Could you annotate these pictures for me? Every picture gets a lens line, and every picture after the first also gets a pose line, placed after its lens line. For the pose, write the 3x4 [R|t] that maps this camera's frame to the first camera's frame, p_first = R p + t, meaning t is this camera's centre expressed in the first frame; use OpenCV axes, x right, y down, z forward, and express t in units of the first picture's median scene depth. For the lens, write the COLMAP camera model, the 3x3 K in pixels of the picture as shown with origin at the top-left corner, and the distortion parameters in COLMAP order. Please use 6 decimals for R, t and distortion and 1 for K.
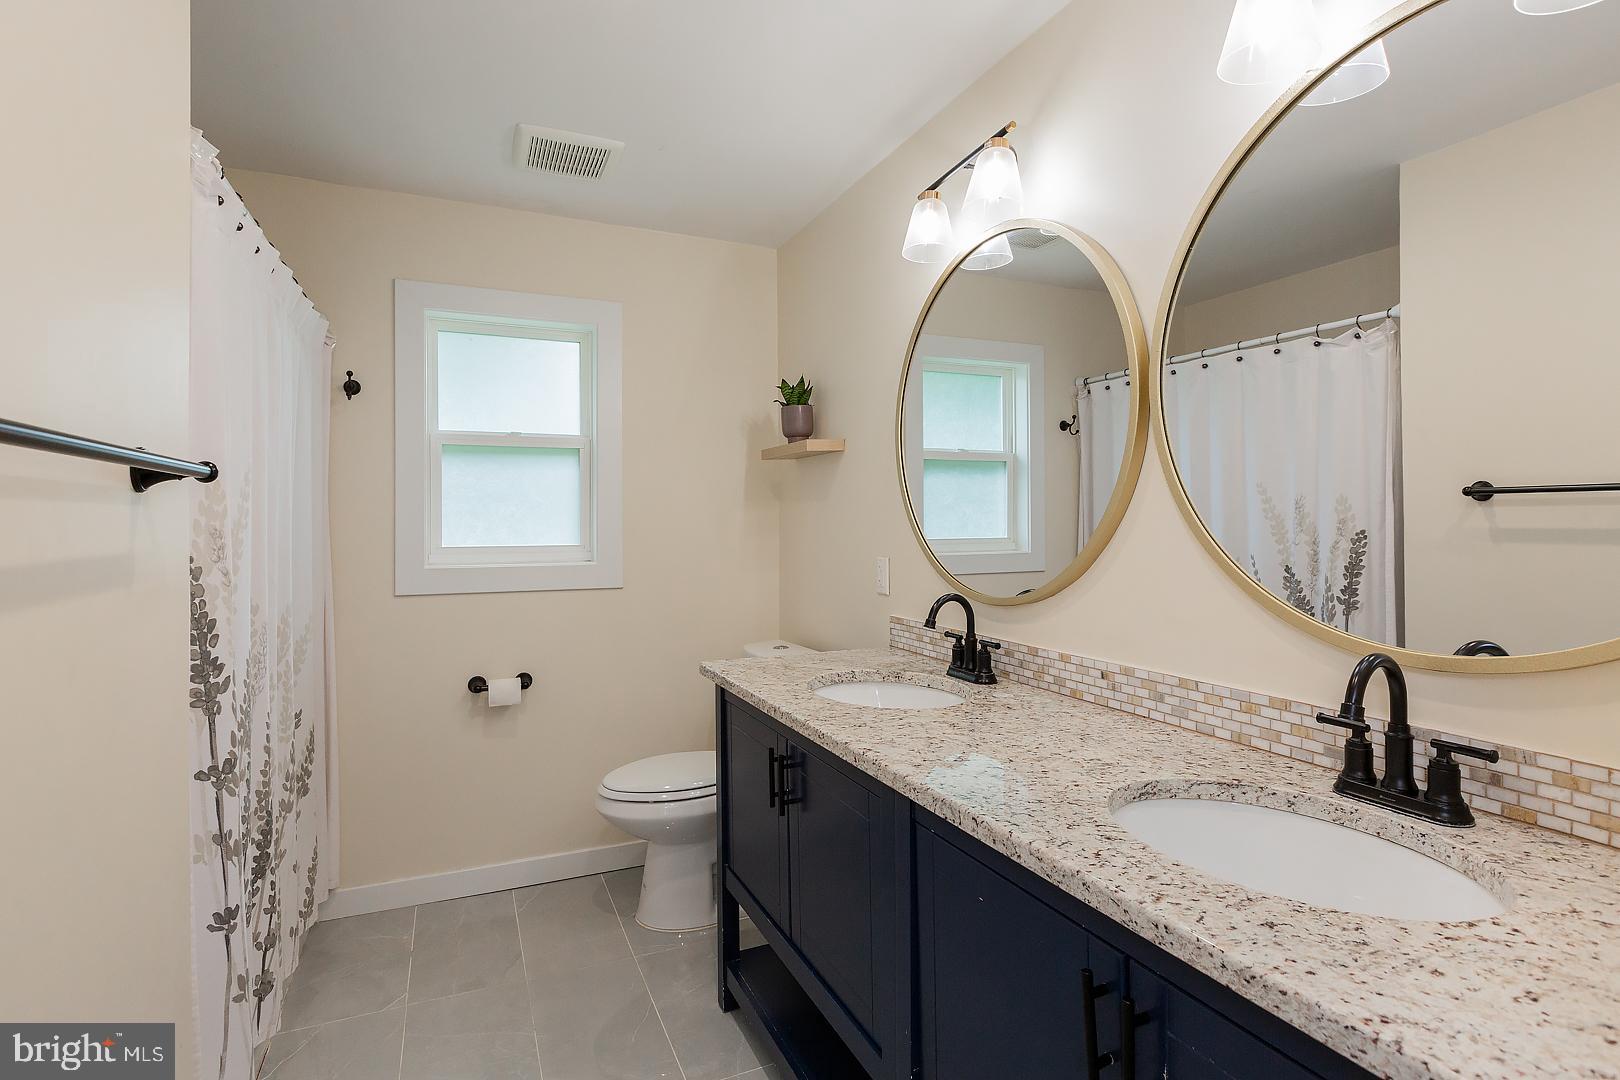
lens RADIAL K [[792.2, 0, 803.5], [0, 792.2, 527.8], [0, 0, 1]] dist [0.001613, -0.000608]
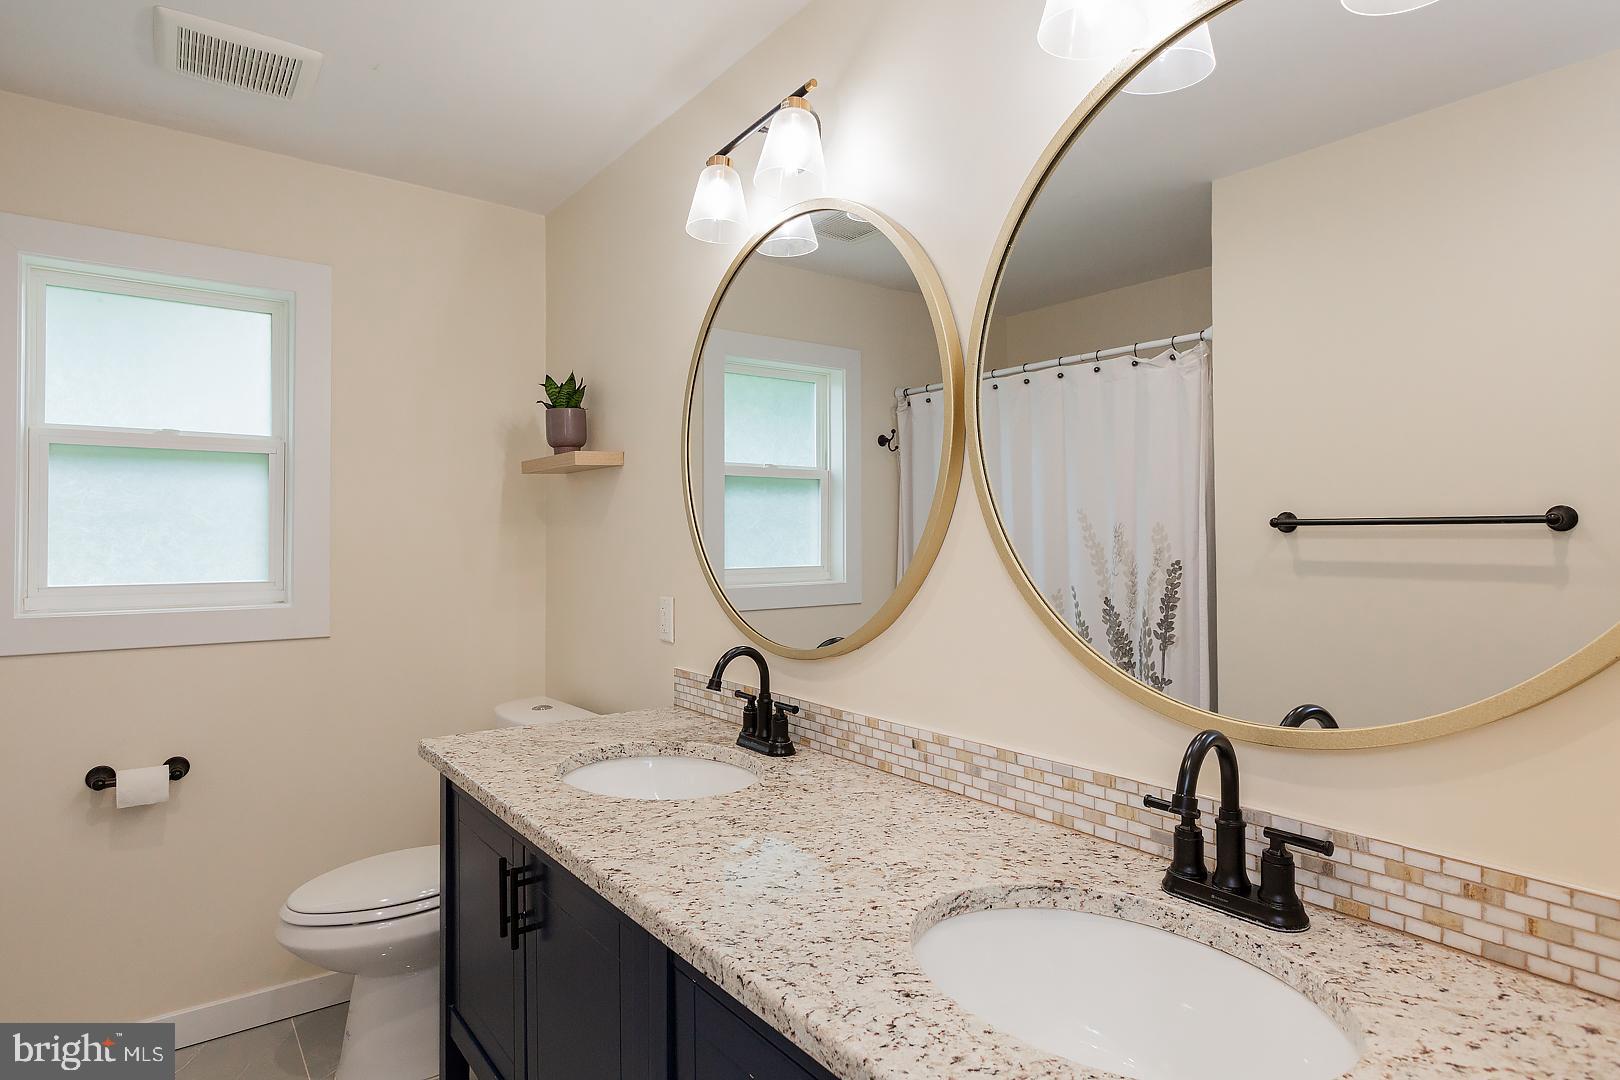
lens RADIAL K [[890.7, 0, 810.0], [0, 890.7, 540.0], [0, 0, 1]] dist [0.004256, 0.001126]
pose [[0.973733, 0.003492, 0.227666, 0.047841], [-0.001767, 0.999968, -0.007782, -0.020821], [-0.227686, 0.007175, 0.973708, 0.089711]]
